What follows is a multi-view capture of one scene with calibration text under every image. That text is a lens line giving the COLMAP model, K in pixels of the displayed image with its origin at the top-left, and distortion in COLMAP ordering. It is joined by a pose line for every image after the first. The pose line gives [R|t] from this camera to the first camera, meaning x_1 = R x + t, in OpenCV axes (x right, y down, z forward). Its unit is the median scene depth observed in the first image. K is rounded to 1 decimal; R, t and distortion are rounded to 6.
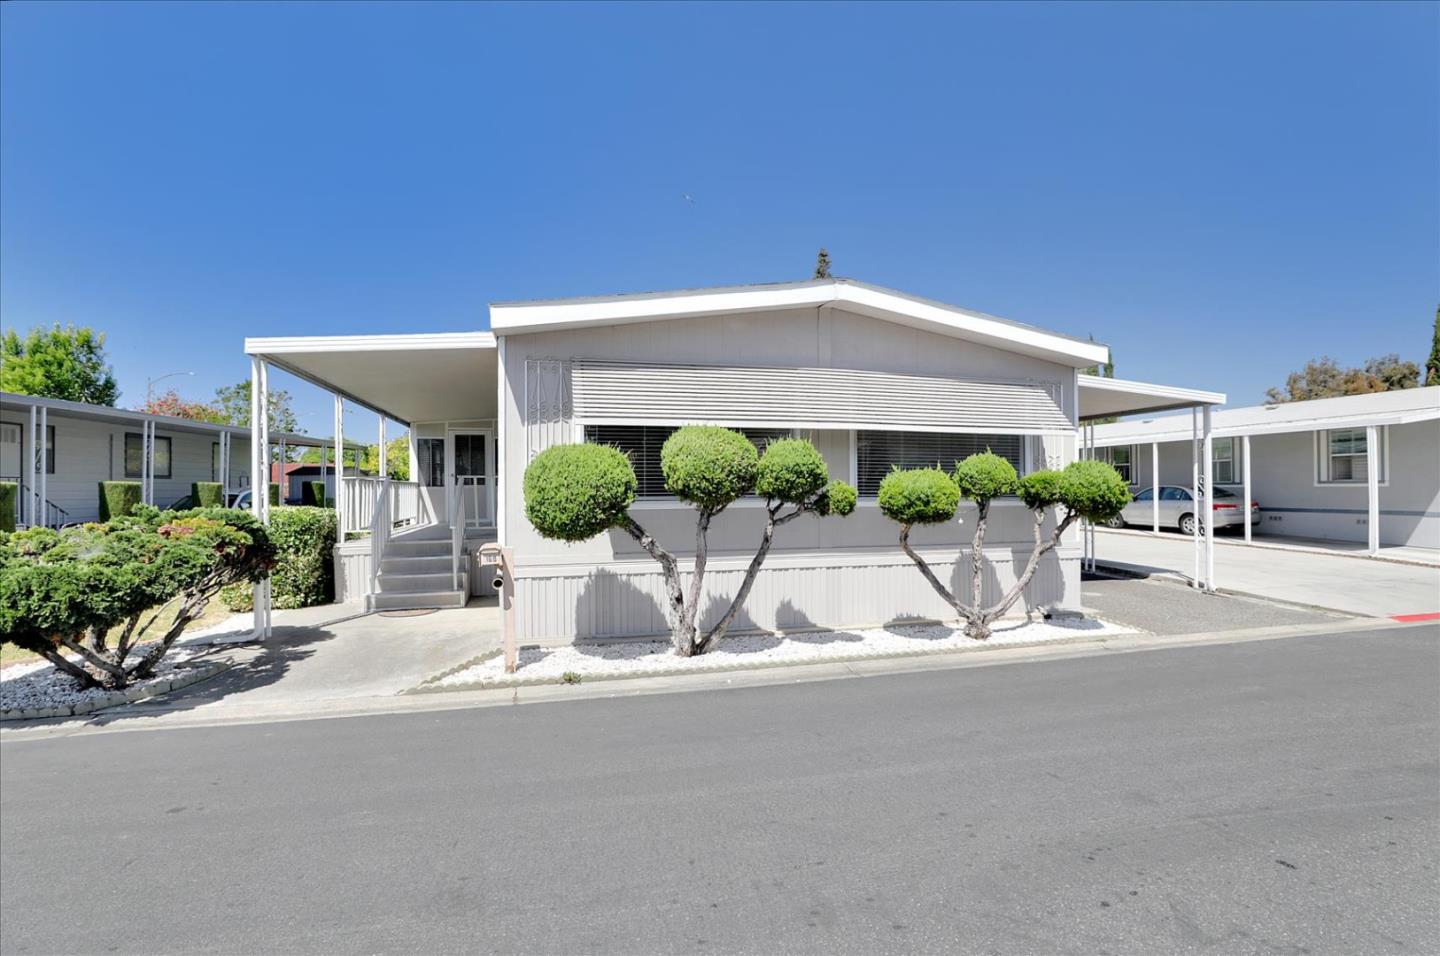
lens RADIAL K [[680.8, 0, 726.0], [0, 680.8, 483.9], [0, 0, 1]] dist [-0.048412, 0.016528]
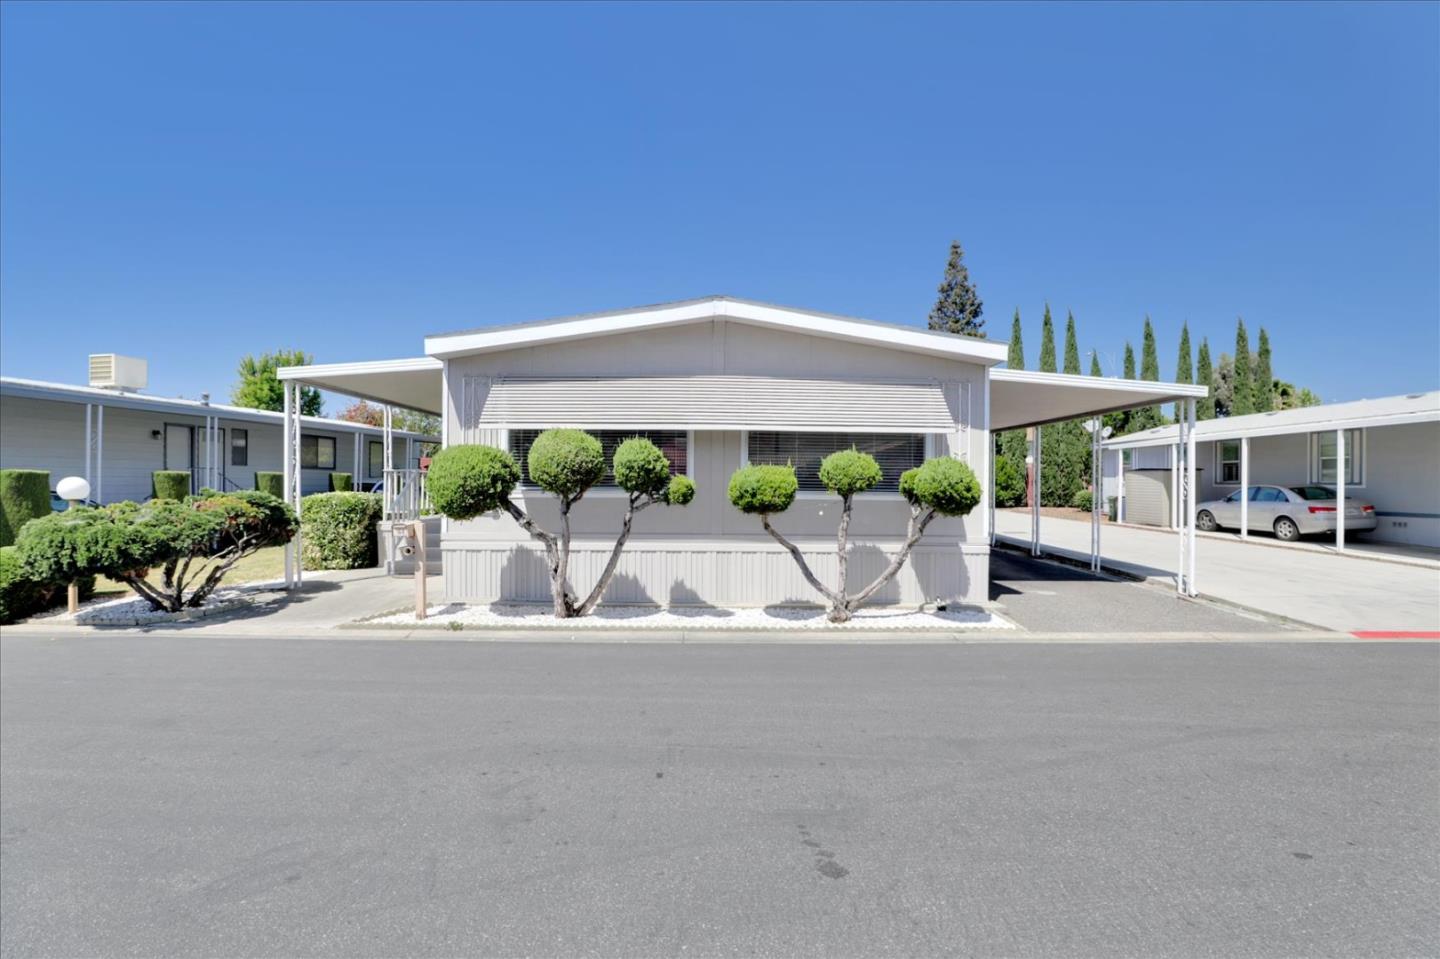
lens RADIAL K [[666.3, 0, 727.2], [0, 666.3, 484.7], [0, 0, 1]] dist [-0.050788, 0.017184]
pose [[0.970133, 0.011606, -0.242297, 0.391540], [-0.009351, 0.999902, 0.010457, -0.000503], [0.242394, -0.007879, 0.970146, -0.063525]]
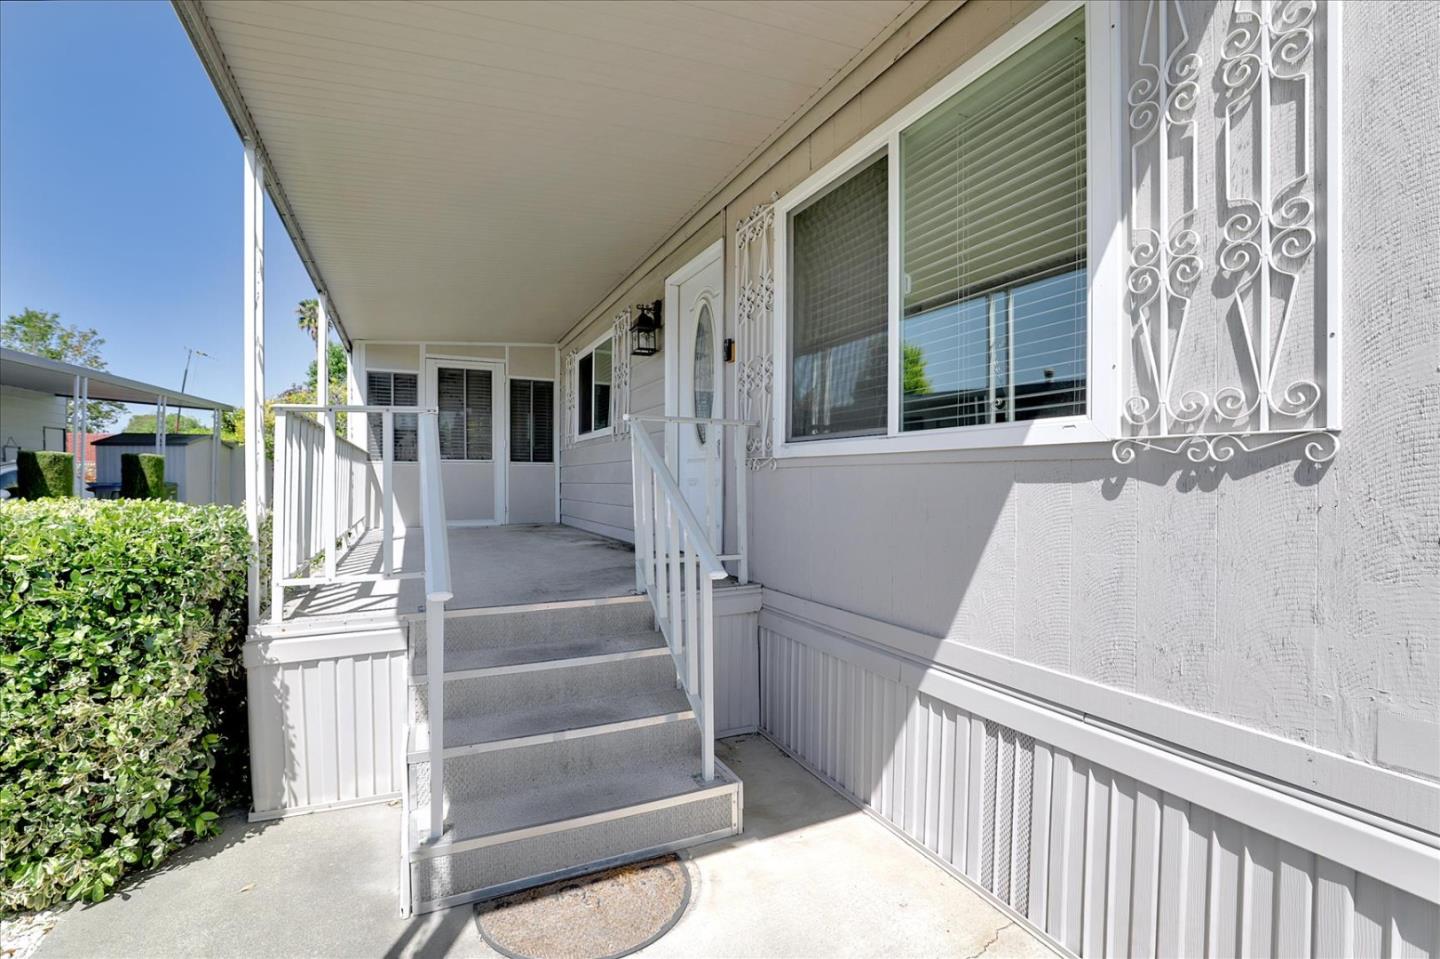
lens RADIAL K [[659.8, 0, 728.2], [0, 659.8, 483.6], [0, 0, 1]] dist [-0.046977, 0.013766]
pose [[0.980838, 0.005122, 0.194760, -0.456771], [-0.007937, 0.999875, 0.013678, 0.021848], [-0.194666, -0.014962, 0.980756, 0.718686]]
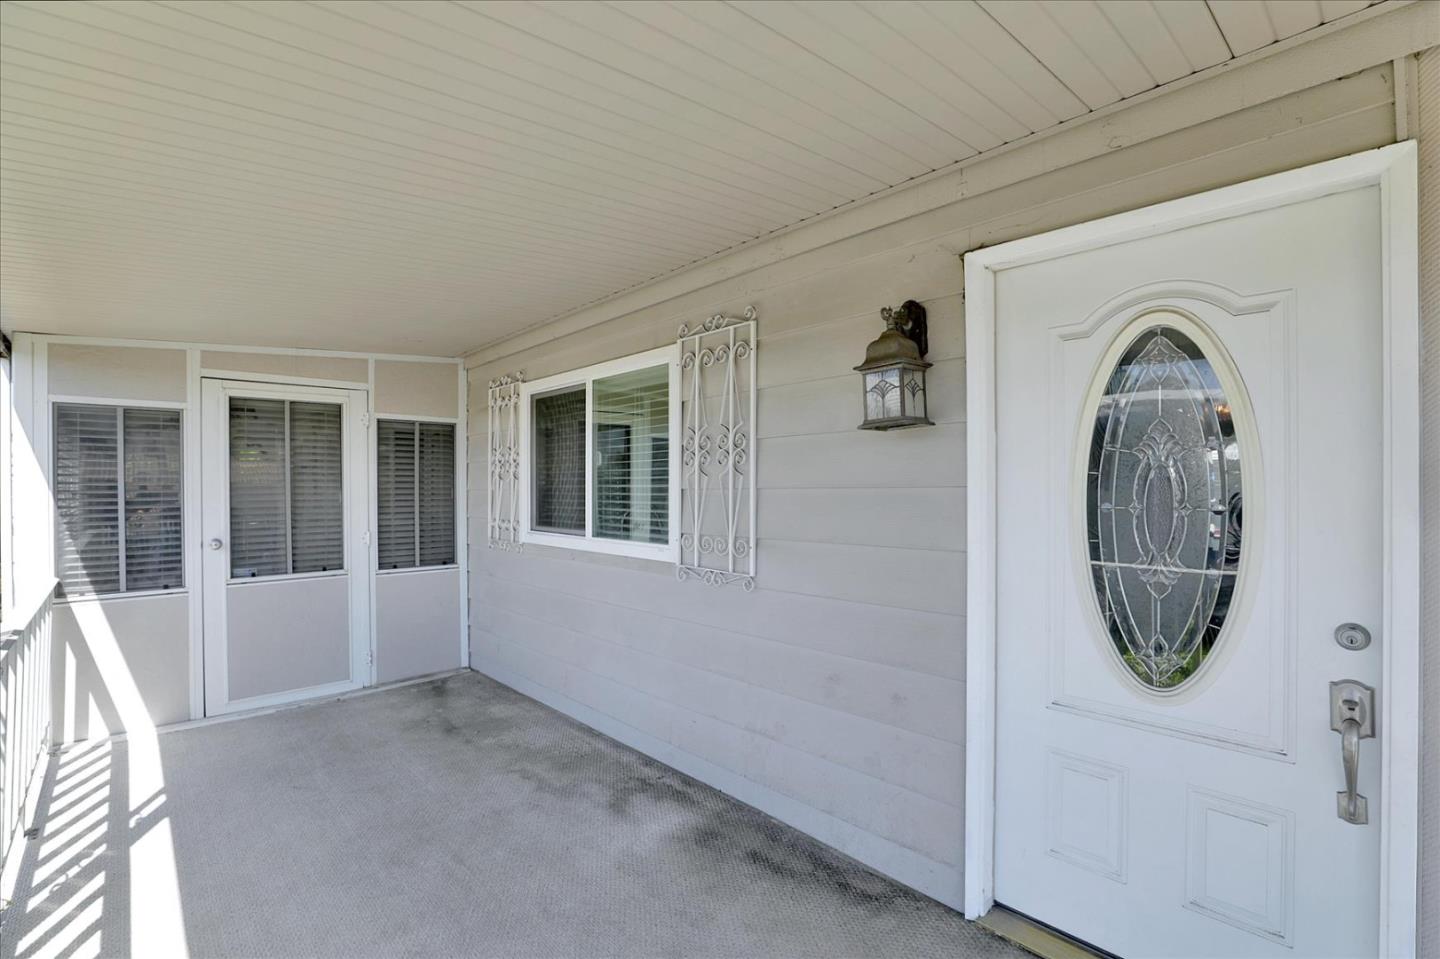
lens RADIAL K [[666.3, 0, 727.2], [0, 666.3, 484.7], [0, 0, 1]] dist [-0.050788, 0.017184]
pose [[0.879133, 0.000616, 0.476575, -0.582355], [-0.002876, 0.999988, 0.004014, -0.062358], [-0.476567, -0.004899, 0.879125, 1.111805]]
